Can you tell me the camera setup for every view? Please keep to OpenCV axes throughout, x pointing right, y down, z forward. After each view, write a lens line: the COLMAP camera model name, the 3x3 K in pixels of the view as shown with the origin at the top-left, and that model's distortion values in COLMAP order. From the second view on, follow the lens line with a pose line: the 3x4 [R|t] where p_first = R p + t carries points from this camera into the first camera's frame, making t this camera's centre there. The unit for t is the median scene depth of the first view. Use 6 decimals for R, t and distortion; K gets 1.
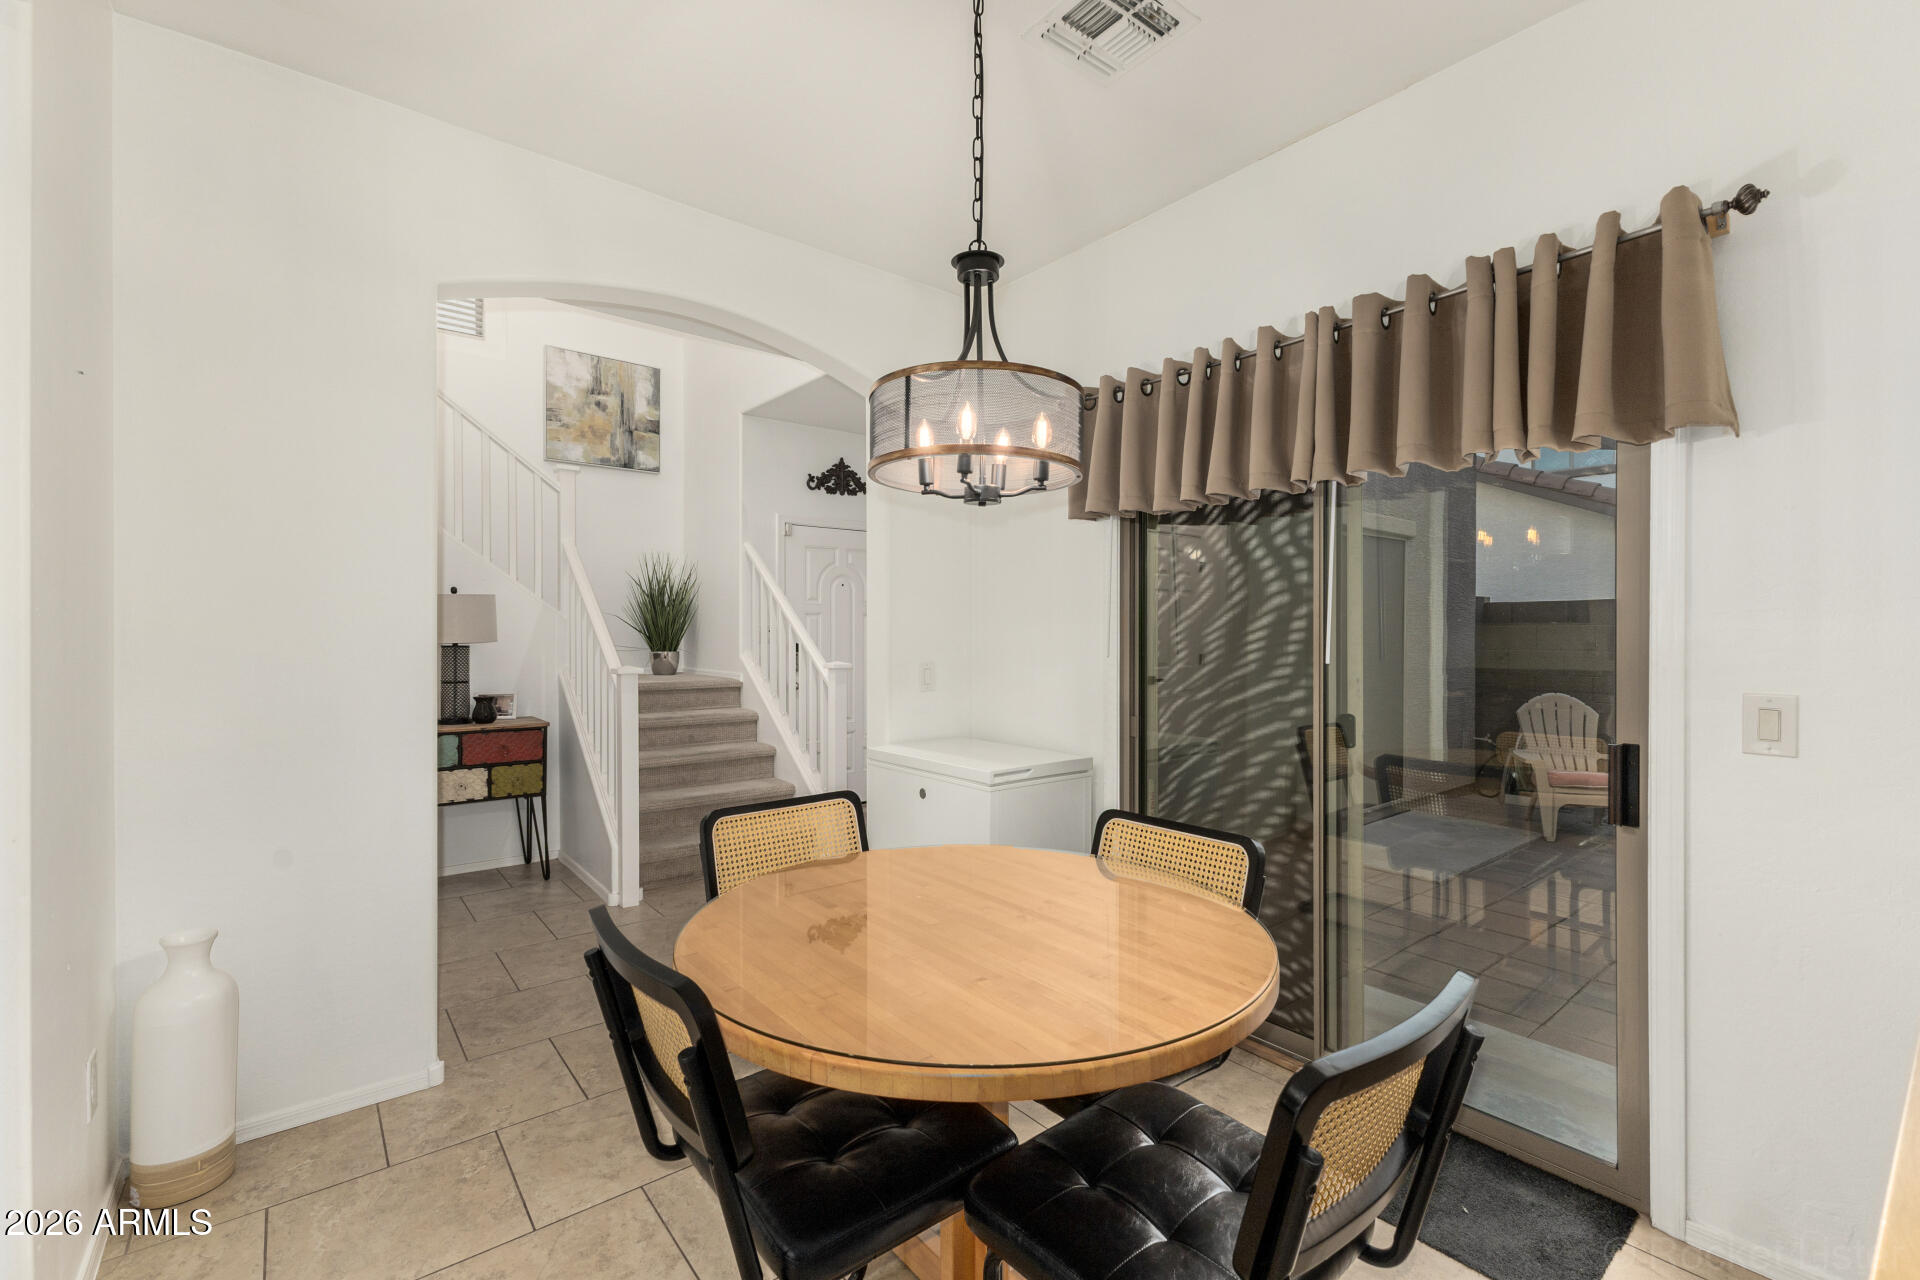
lens RADIAL K [[828.6, 0, 974.8], [0, 828.6, 634.3], [0, 0, 1]] dist [0.007283, -0.002470]
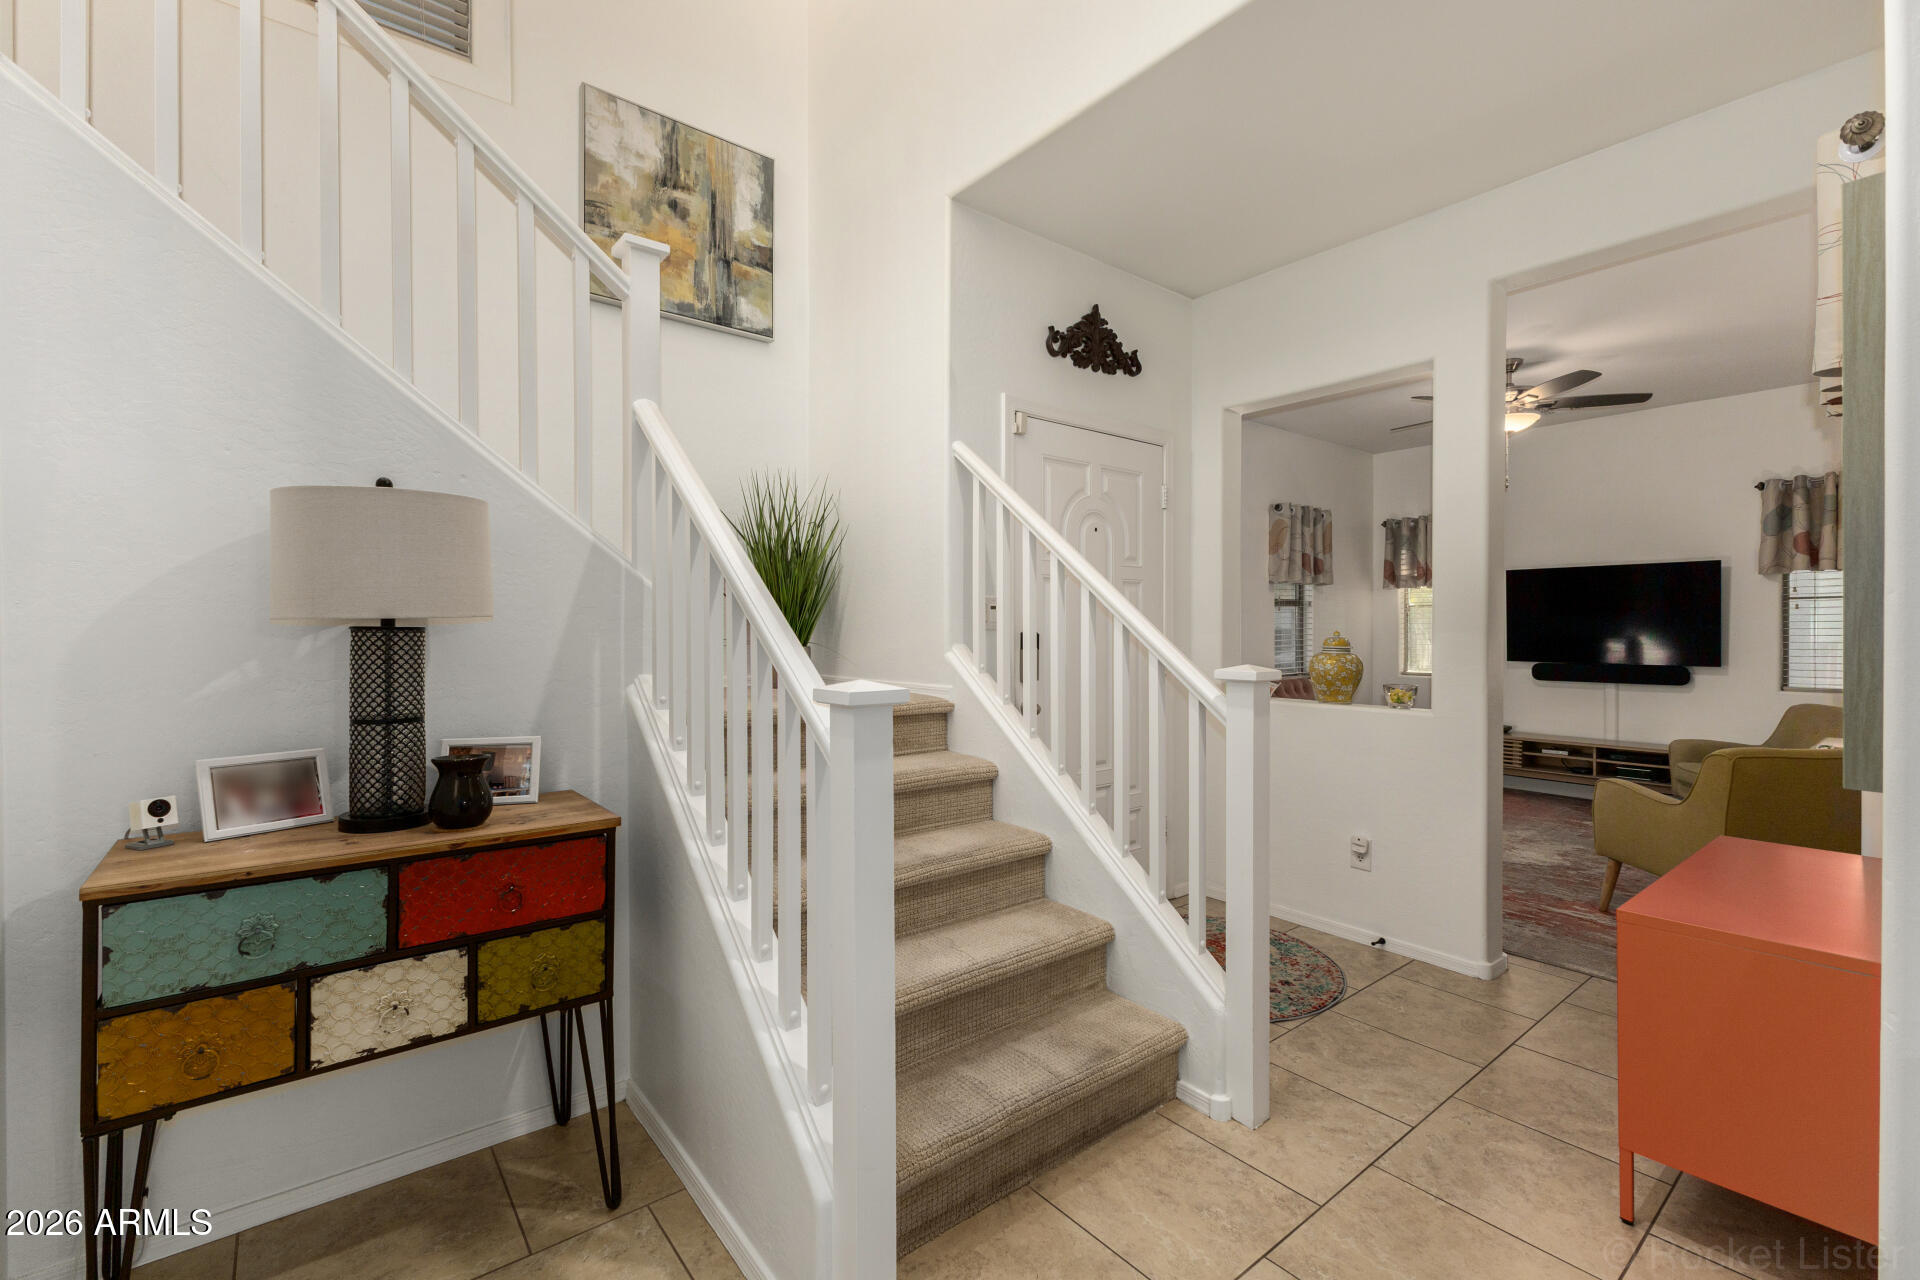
lens RADIAL K [[828.6, 0, 951.6], [0, 828.6, 636.2], [0, 0, 1]] dist [0.007283, -0.002470]
pose [[0.999709, -0.000337, -0.024110, -0.257161], [0.000346, 1.000000, 0.000350, 0.013703], [0.024110, -0.000358, 0.999709, 0.451646]]
